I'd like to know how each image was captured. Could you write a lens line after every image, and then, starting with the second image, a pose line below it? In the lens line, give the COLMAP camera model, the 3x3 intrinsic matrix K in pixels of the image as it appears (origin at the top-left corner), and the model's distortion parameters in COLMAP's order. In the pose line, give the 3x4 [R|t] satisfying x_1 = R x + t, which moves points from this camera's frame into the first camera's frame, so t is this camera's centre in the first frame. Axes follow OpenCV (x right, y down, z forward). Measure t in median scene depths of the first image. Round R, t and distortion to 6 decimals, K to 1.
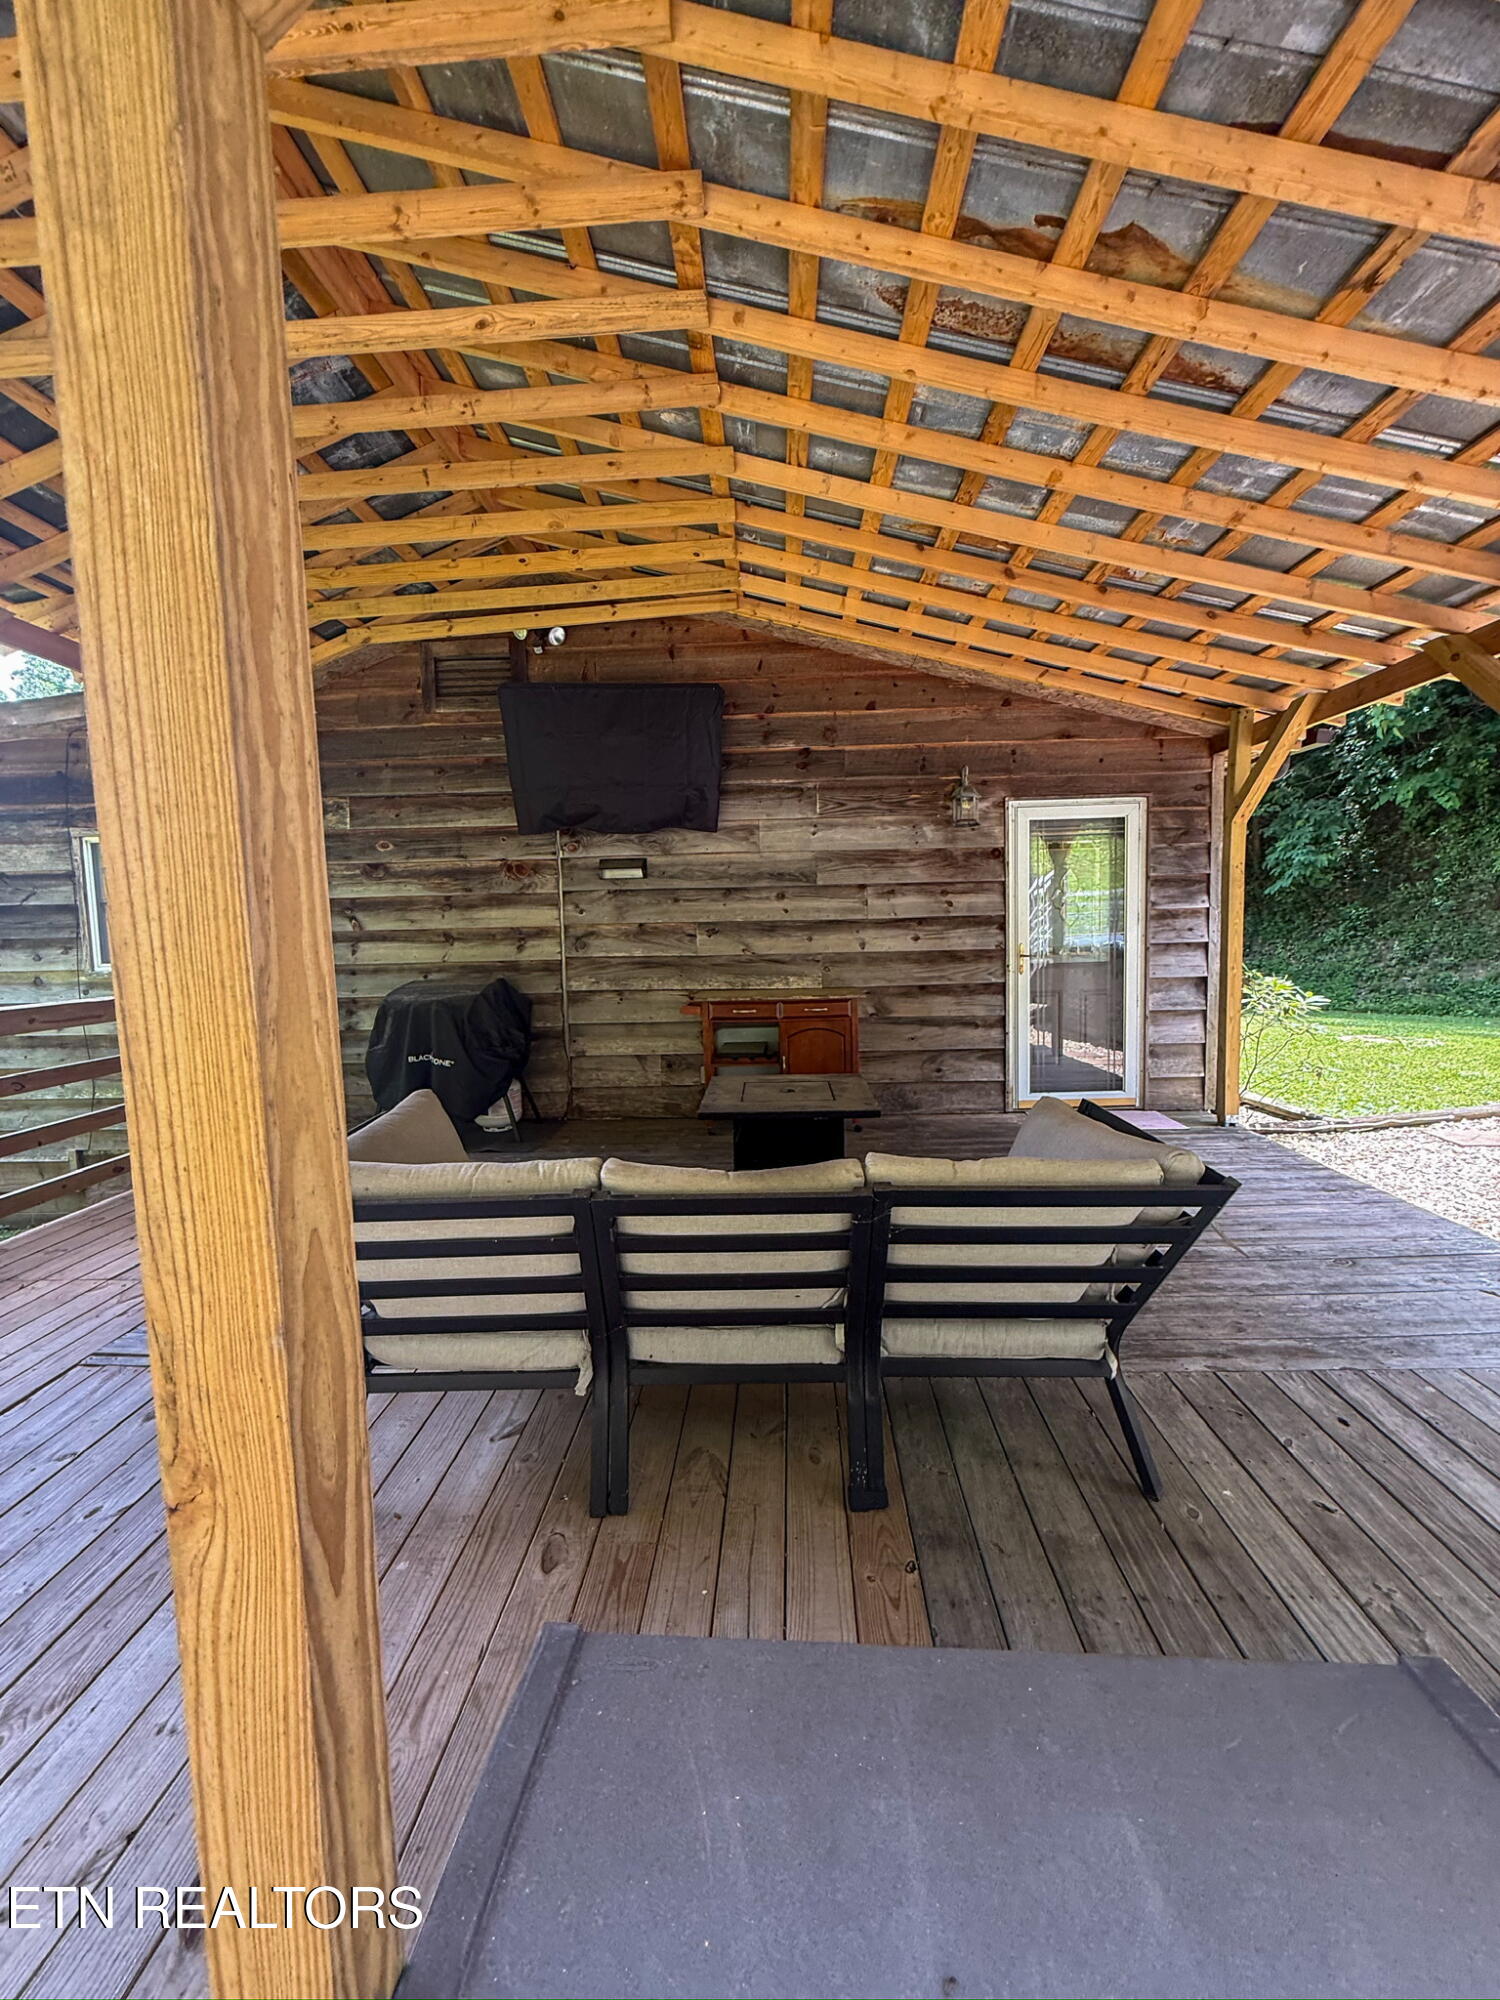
lens RADIAL K [[813.7, 0, 734.9], [0, 813.7, 1030.0], [0, 0, 1]] dist [0.004866, 0.000096]
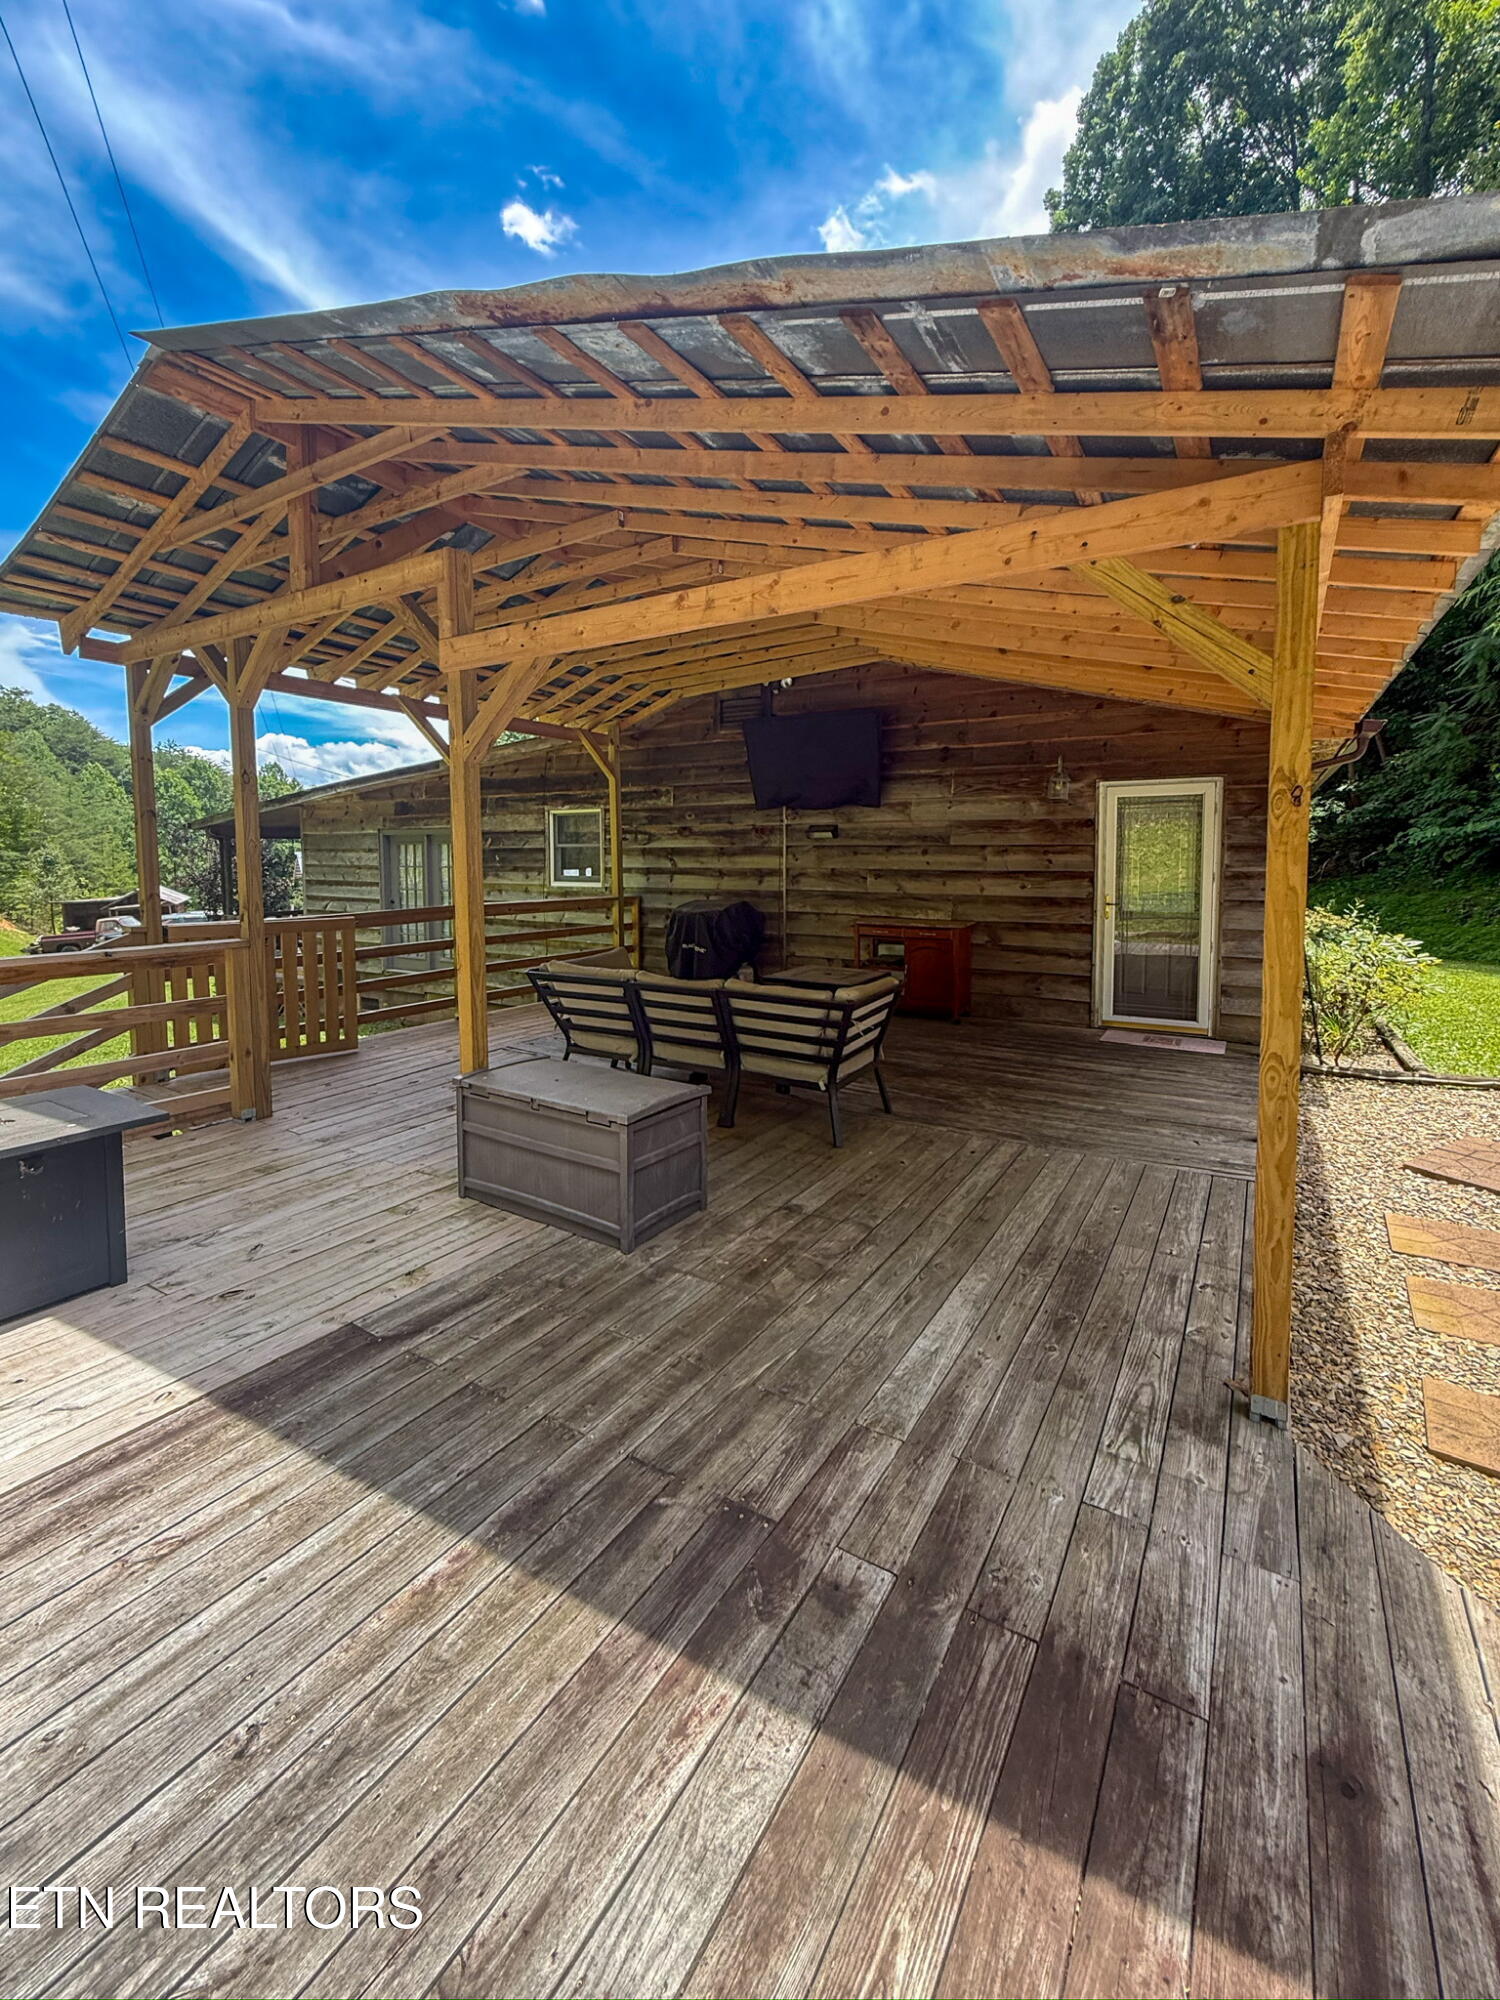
lens RADIAL K [[813.7, 0, 749.7], [0, 813.7, 992.2], [0, 0, 1]] dist [0.004866, 0.000096]
pose [[0.877167, 0.103871, -0.468816, 0.477124], [-0.085116, 0.994497, 0.061086, 0.015260], [0.472581, -0.013678, 0.881181, -0.385250]]
